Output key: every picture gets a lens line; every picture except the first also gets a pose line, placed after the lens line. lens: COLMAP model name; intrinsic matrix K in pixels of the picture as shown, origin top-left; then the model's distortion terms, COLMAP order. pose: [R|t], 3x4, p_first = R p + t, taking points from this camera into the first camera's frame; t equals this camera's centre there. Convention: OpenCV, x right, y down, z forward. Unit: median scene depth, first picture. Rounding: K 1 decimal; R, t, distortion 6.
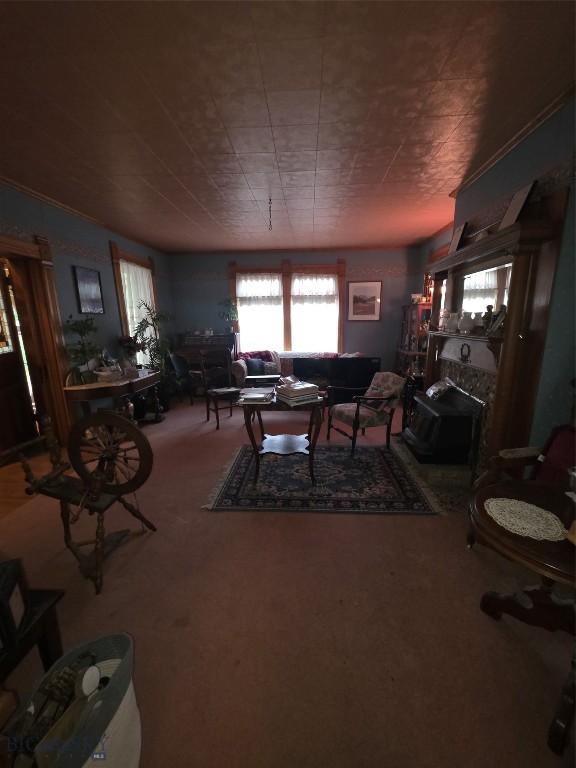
lens RADIAL K [[305.7, 0, 290.4], [0, 305.7, 386.6], [0, 0, 1]] dist [0.006676, -0.001598]
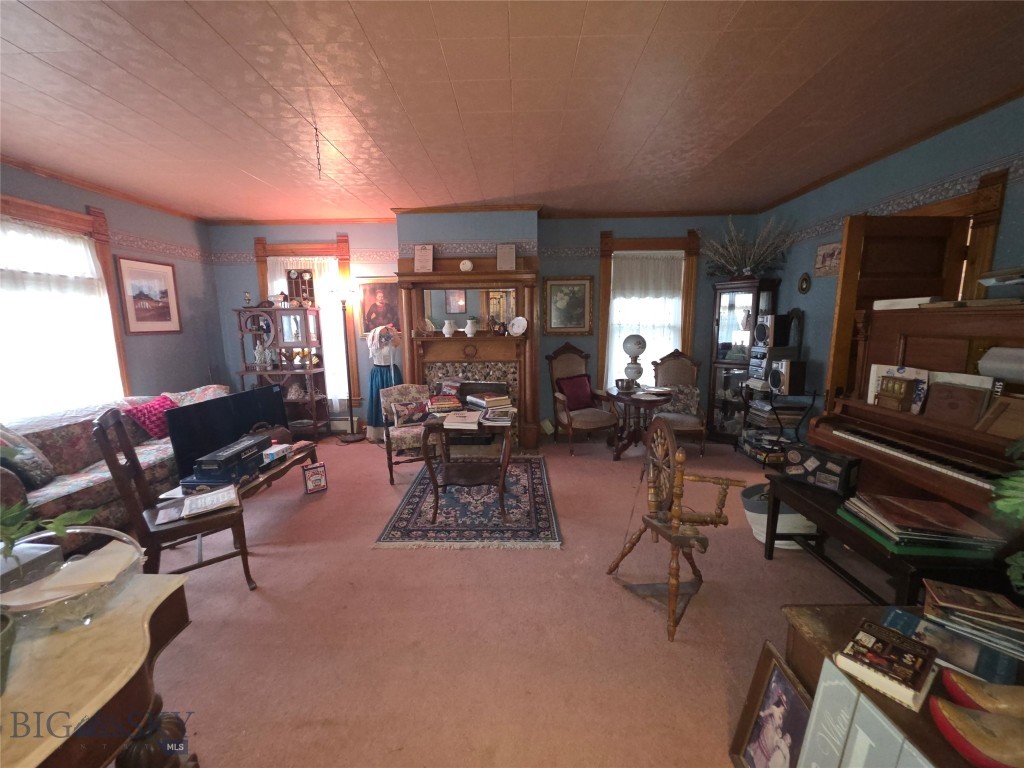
lens RADIAL K [[407.6, 0, 512.2], [0, 407.6, 383.2], [0, 0, 1]] dist [0.006676, -0.001598]
pose [[-0.050174, -0.136032, 0.989433, -0.535934], [0.221533, 0.964487, 0.143836, -0.092844], [-0.973861, 0.226408, -0.018256, 0.421306]]
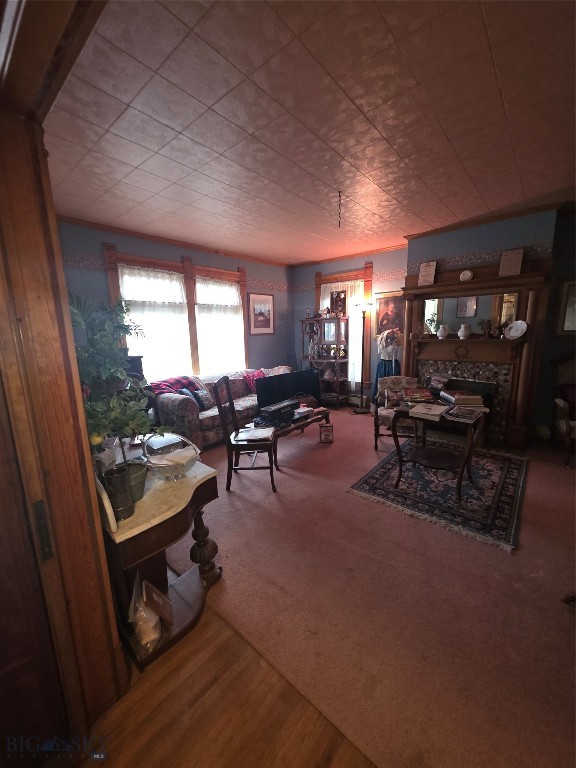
lens RADIAL K [[305.7, 0, 288.8], [0, 305.7, 383.8], [0, 0, 1]] dist [0.006676, -0.001598]
pose [[0.595378, -0.144313, 0.790379, -0.509910], [0.183311, 0.982189, 0.041250, -0.085532], [-0.782254, 0.120326, 0.611228, 0.364535]]
